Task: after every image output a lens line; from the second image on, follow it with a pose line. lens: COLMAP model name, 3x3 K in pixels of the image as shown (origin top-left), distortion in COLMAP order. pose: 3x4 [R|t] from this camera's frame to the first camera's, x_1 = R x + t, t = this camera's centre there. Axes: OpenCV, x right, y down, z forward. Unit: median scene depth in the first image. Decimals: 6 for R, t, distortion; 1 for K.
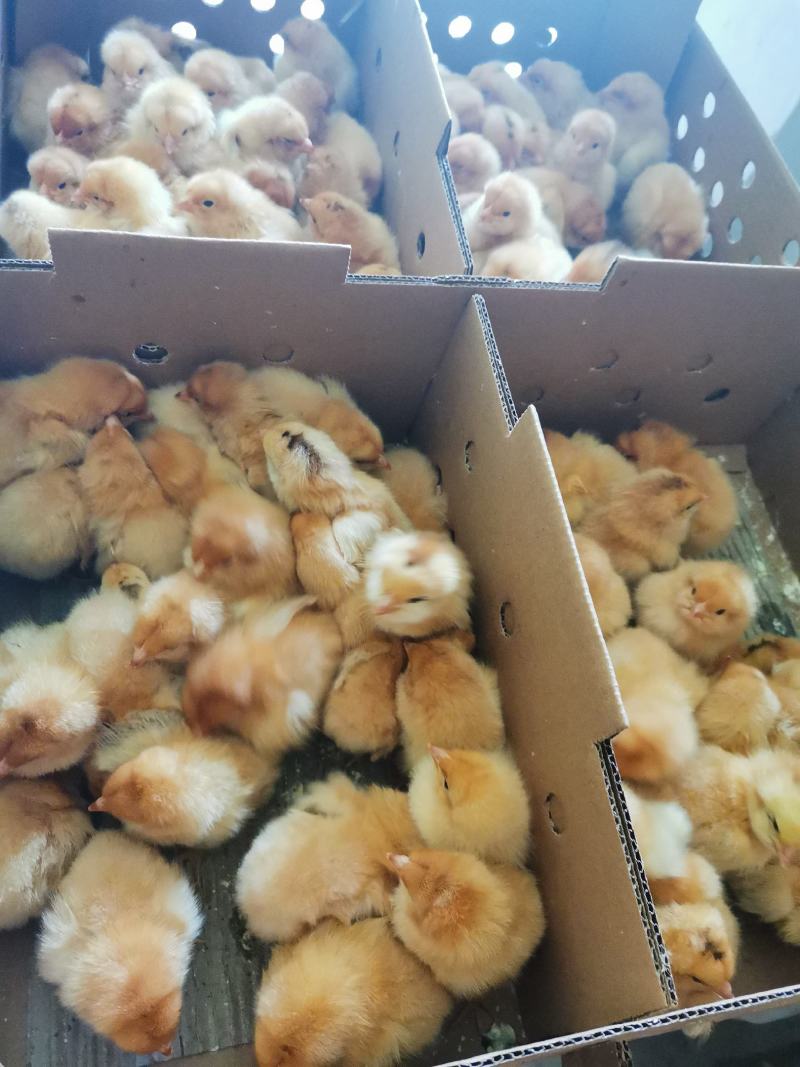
lens RADIAL K [[854.3, 0, 400.0], [0, 854.3, 533.5], [0, 0, 1]] dist [0.084853, -0.145495]
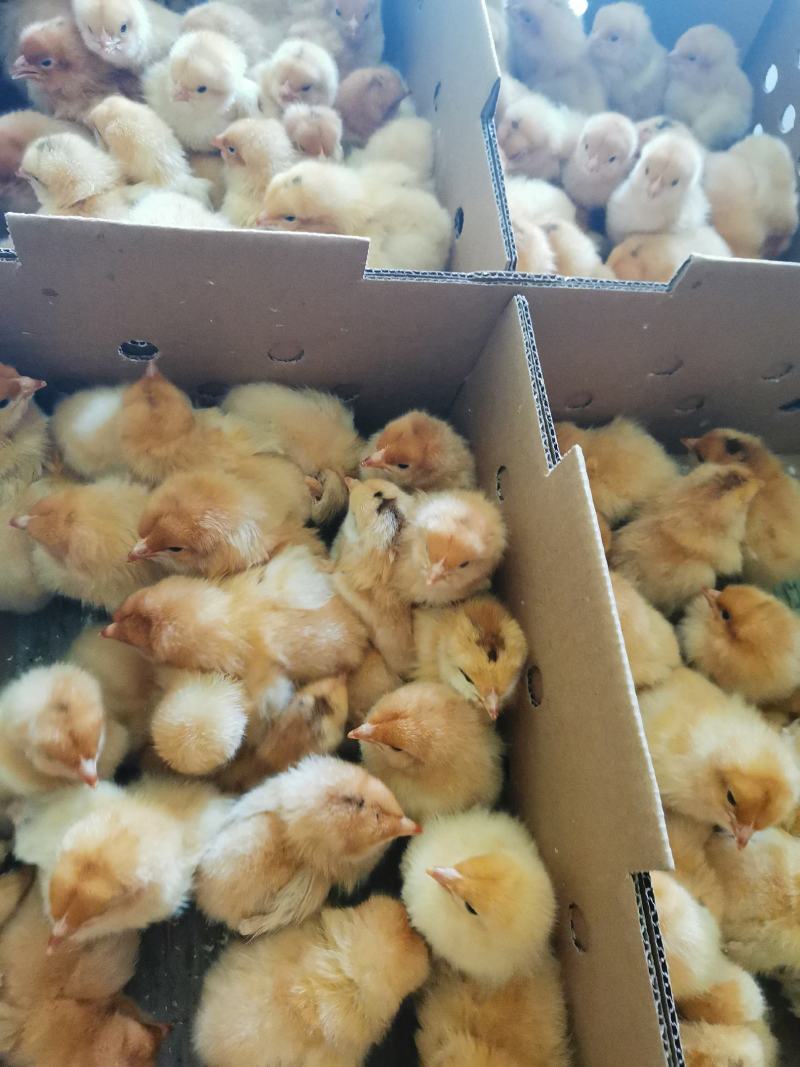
lens RADIAL K [[854.3, 0, 400.0], [0, 854.3, 533.5], [0, 0, 1]] dist [0.084853, -0.145495]
pose [[0.998197, 0.043690, -0.041160, 0.017485], [-0.040289, 0.995972, 0.080099, -0.108427], [0.044494, -0.078296, 0.995937, 0.136231]]
